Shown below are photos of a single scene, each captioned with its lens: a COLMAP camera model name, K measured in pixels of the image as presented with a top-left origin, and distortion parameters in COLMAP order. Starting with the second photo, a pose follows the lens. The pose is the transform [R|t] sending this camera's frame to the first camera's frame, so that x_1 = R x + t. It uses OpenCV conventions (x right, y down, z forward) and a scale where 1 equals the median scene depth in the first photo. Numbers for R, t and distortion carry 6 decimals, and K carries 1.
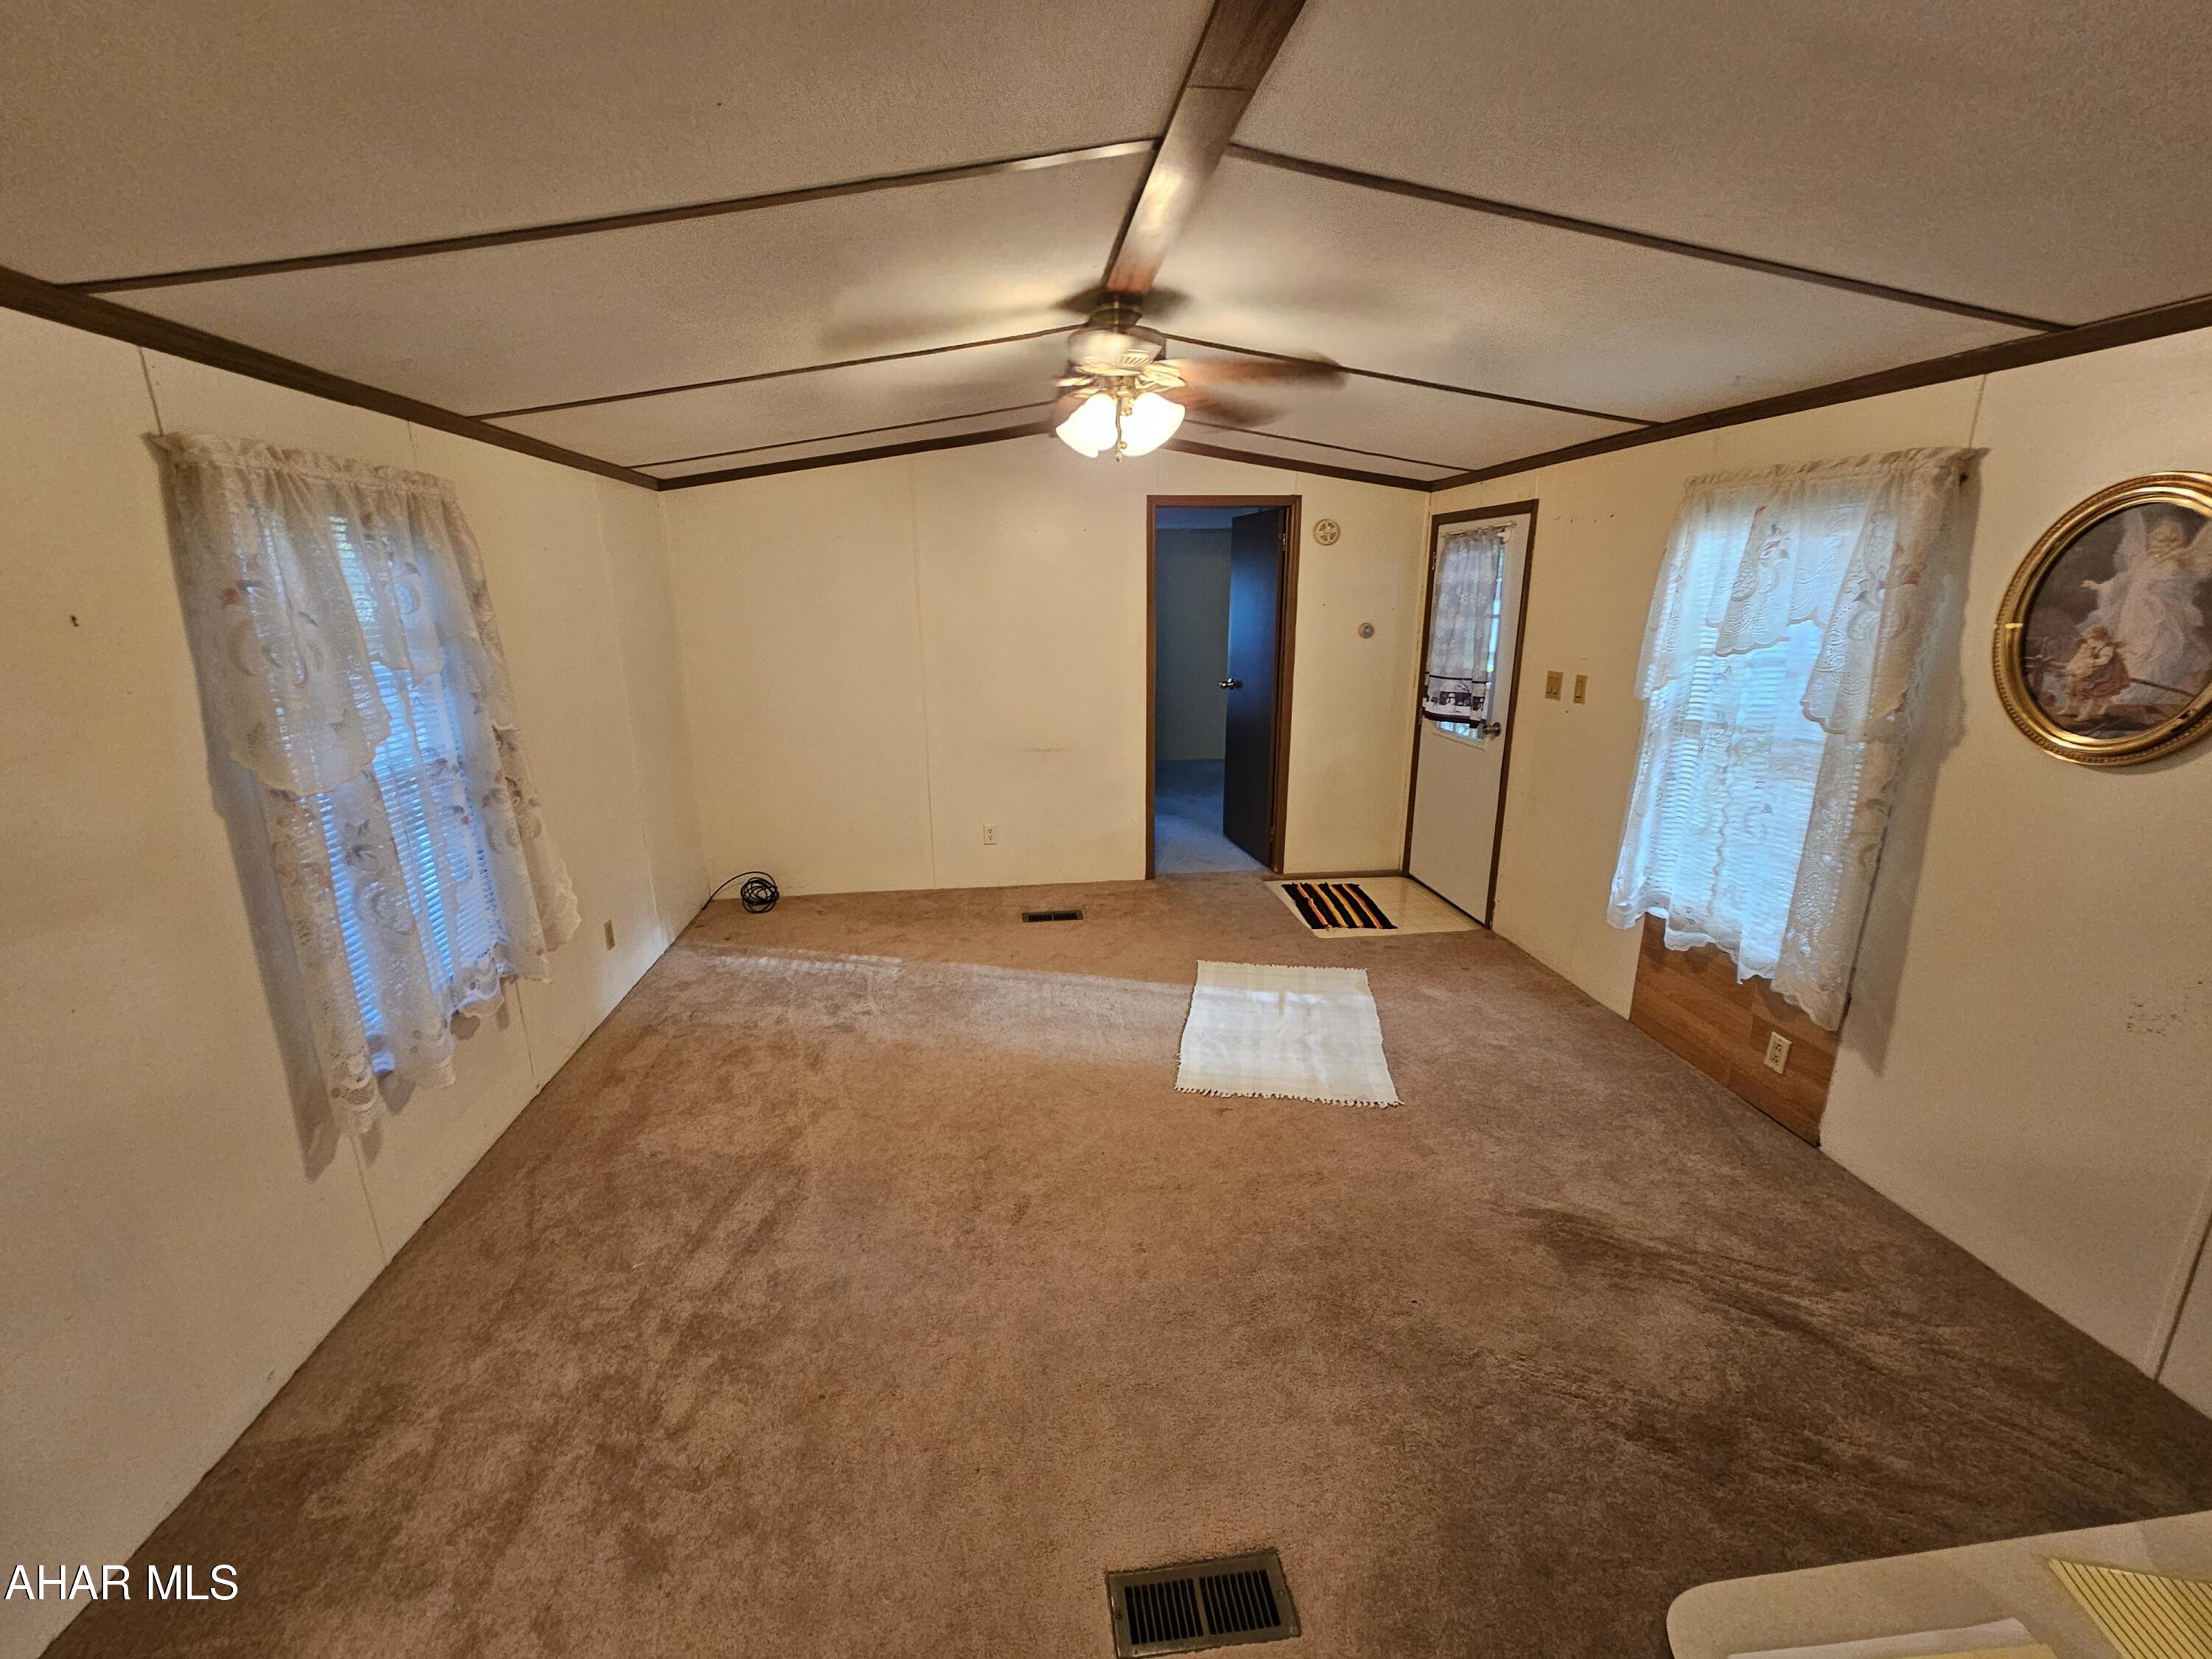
lens RADIAL K [[892.7, 0, 1077.6], [0, 892.7, 824.1], [0, 0, 1]] dist [0.000724, -0.000123]
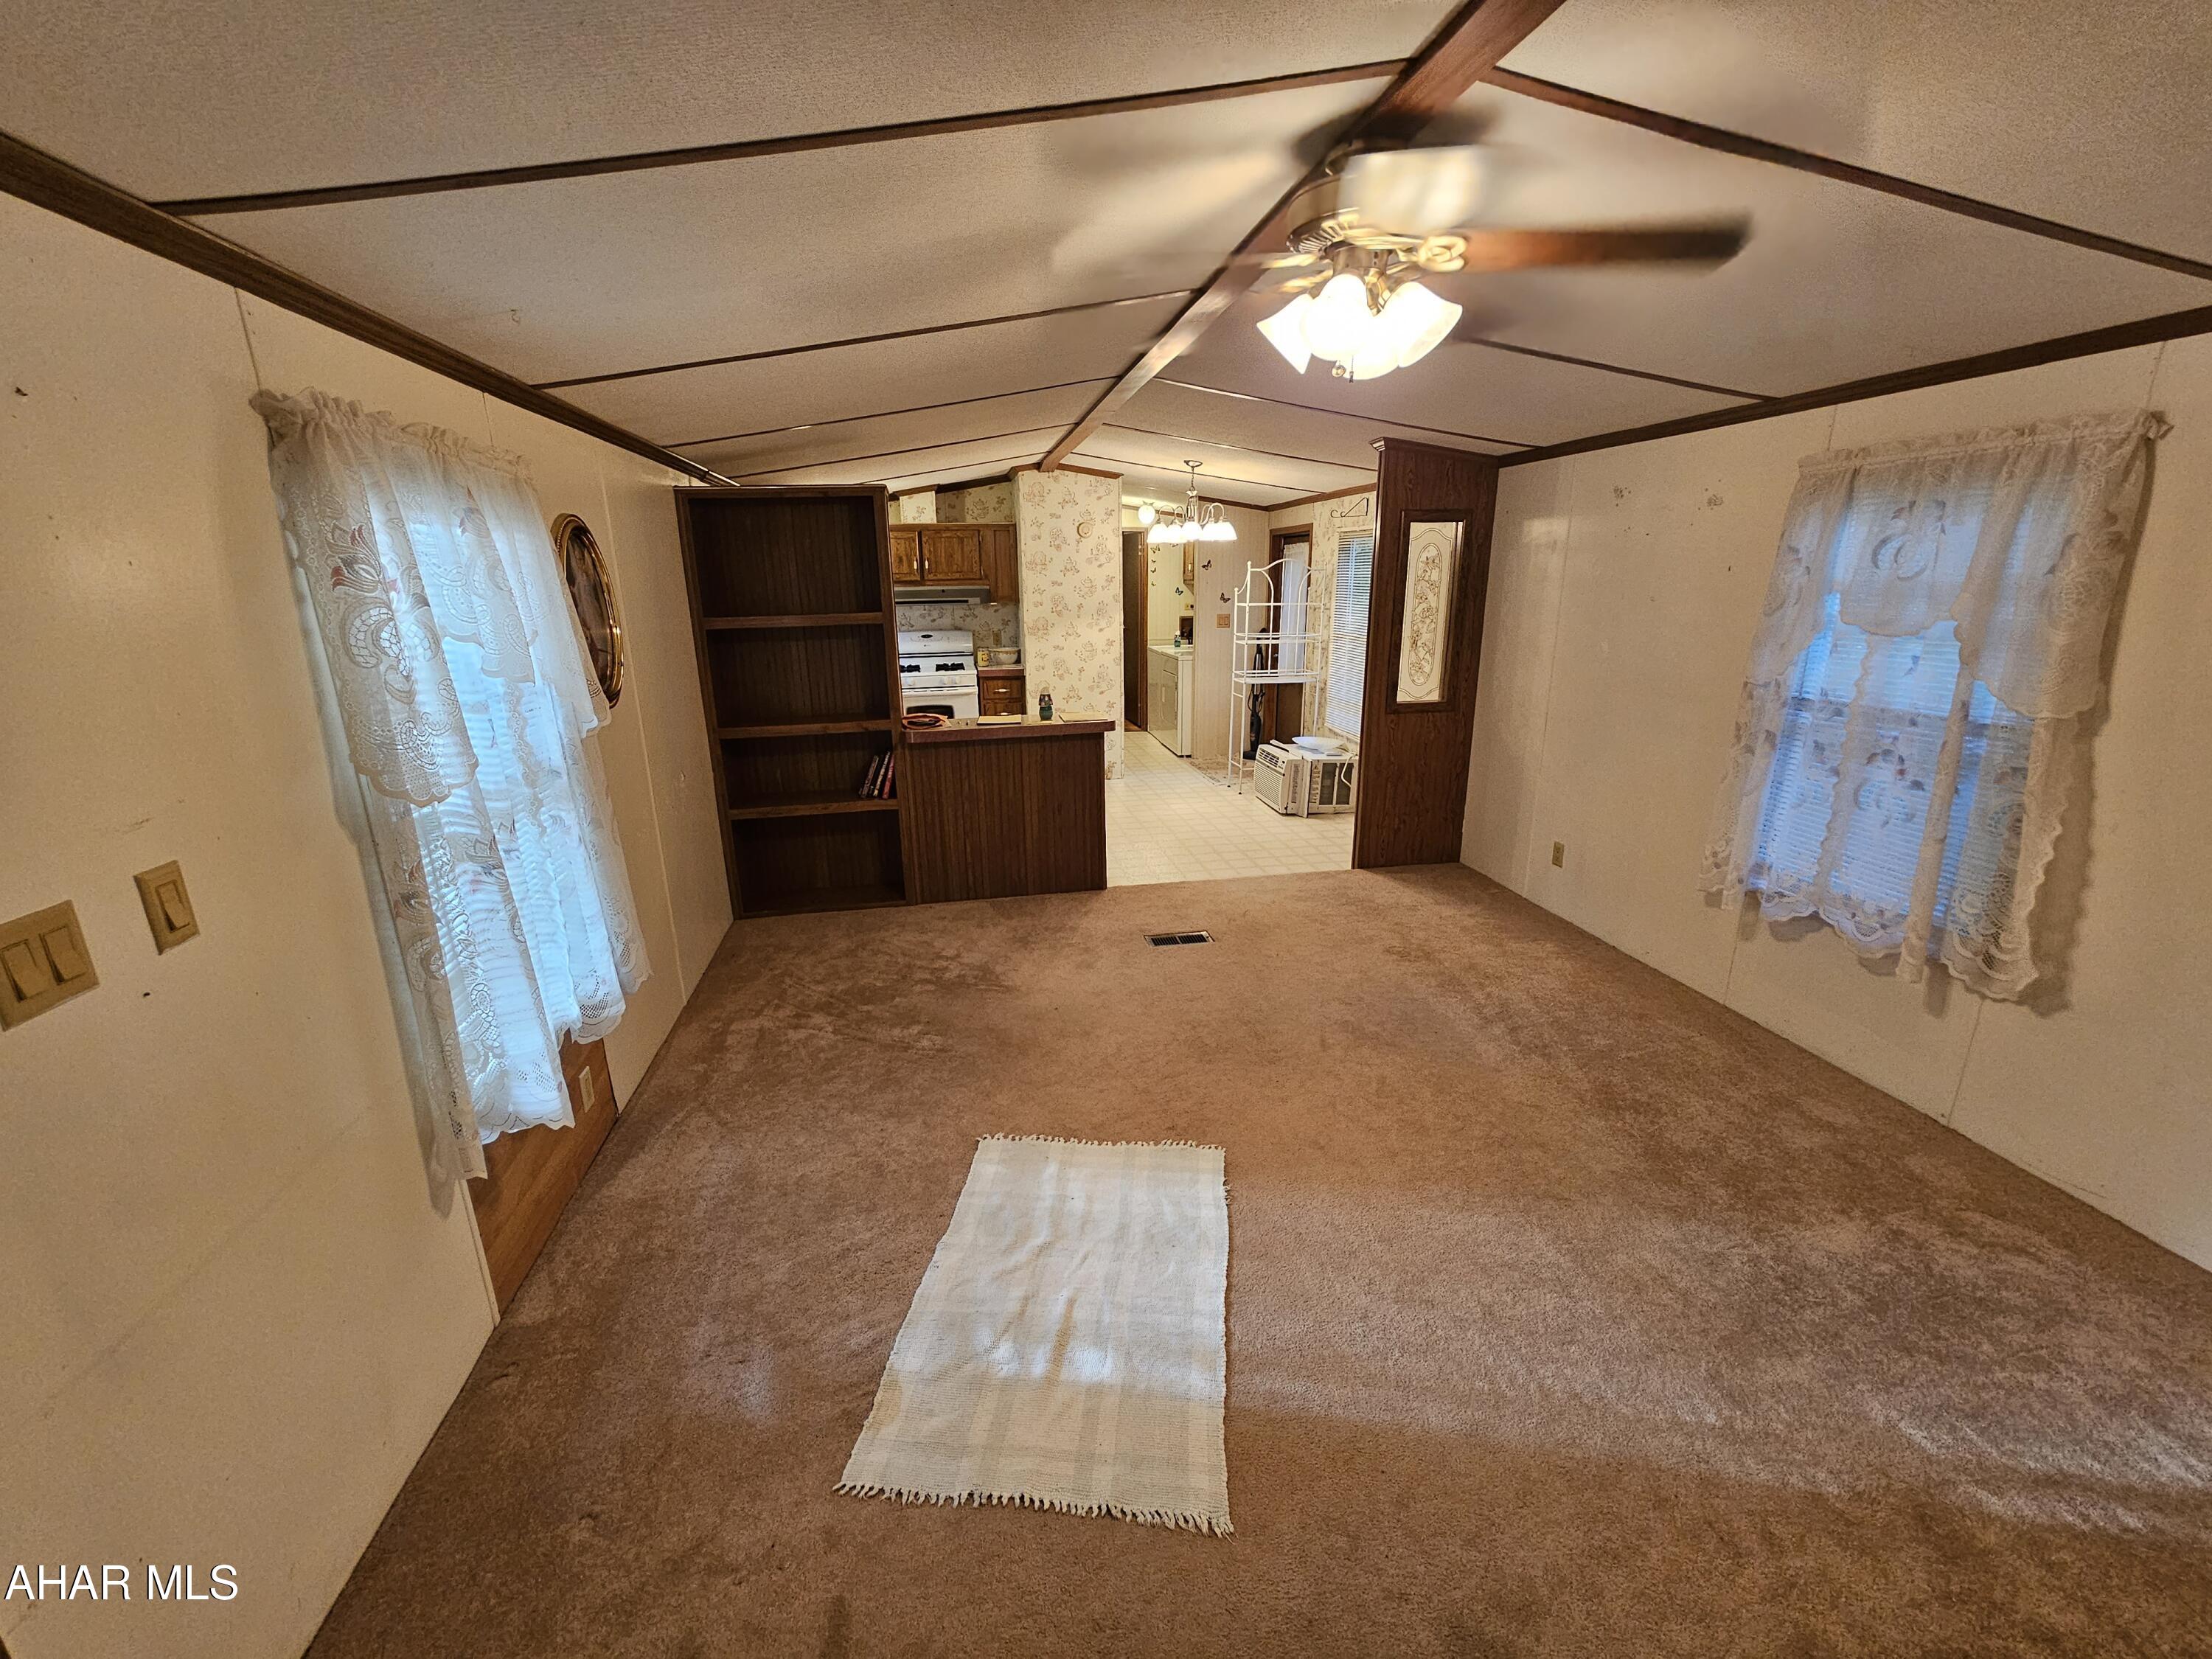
lens RADIAL K [[892.7, 0, 1077.6], [0, 892.7, 824.1], [0, 0, 1]] dist [0.000724, -0.000123]
pose [[-0.997915, 0.047063, -0.044164, 0.214488], [0.017814, 0.858564, 0.512397, -0.330949], [0.062033, 0.510542, -0.857612, 1.225203]]
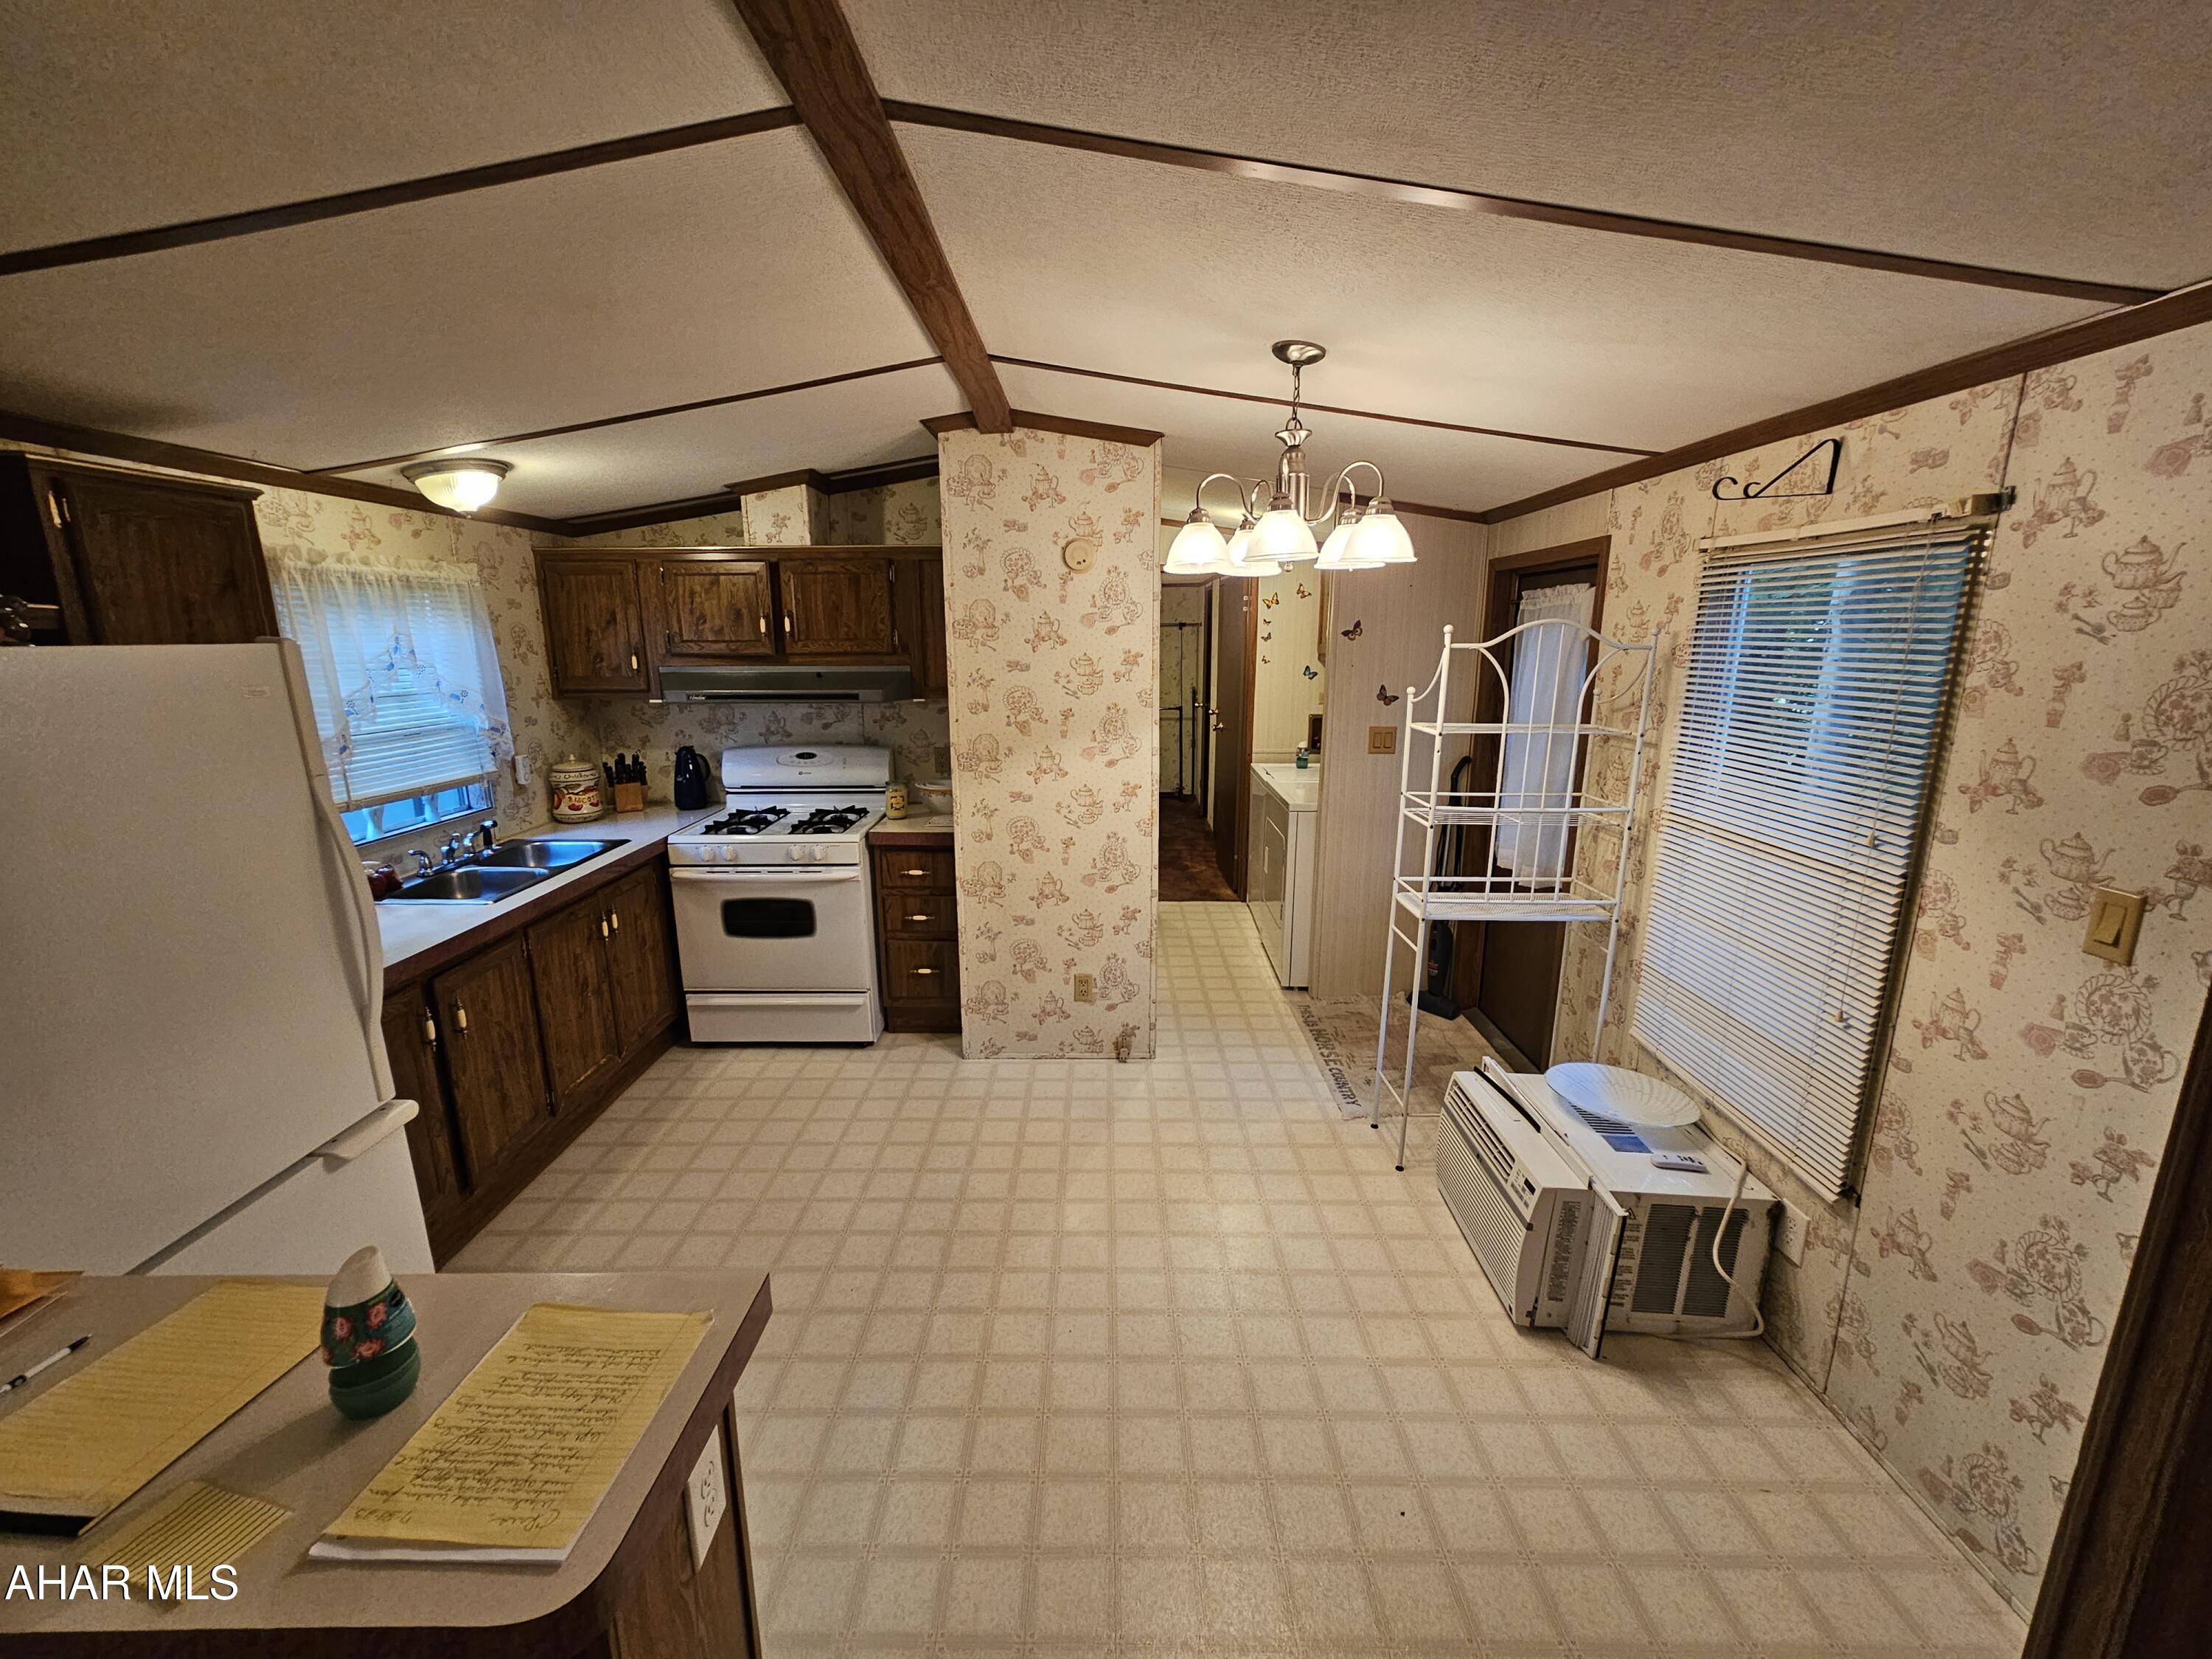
lens RADIAL K [[889.4, 0, 1079.8], [0, 889.4, 834.0], [0, 0, 1]] dist [0.000943, 0.000131]
pose [[-0.991839, -0.005307, 0.127383, -0.020830], [0.054532, 0.885469, 0.461488, -0.068406], [-0.115243, 0.464668, -0.877954, 0.226265]]
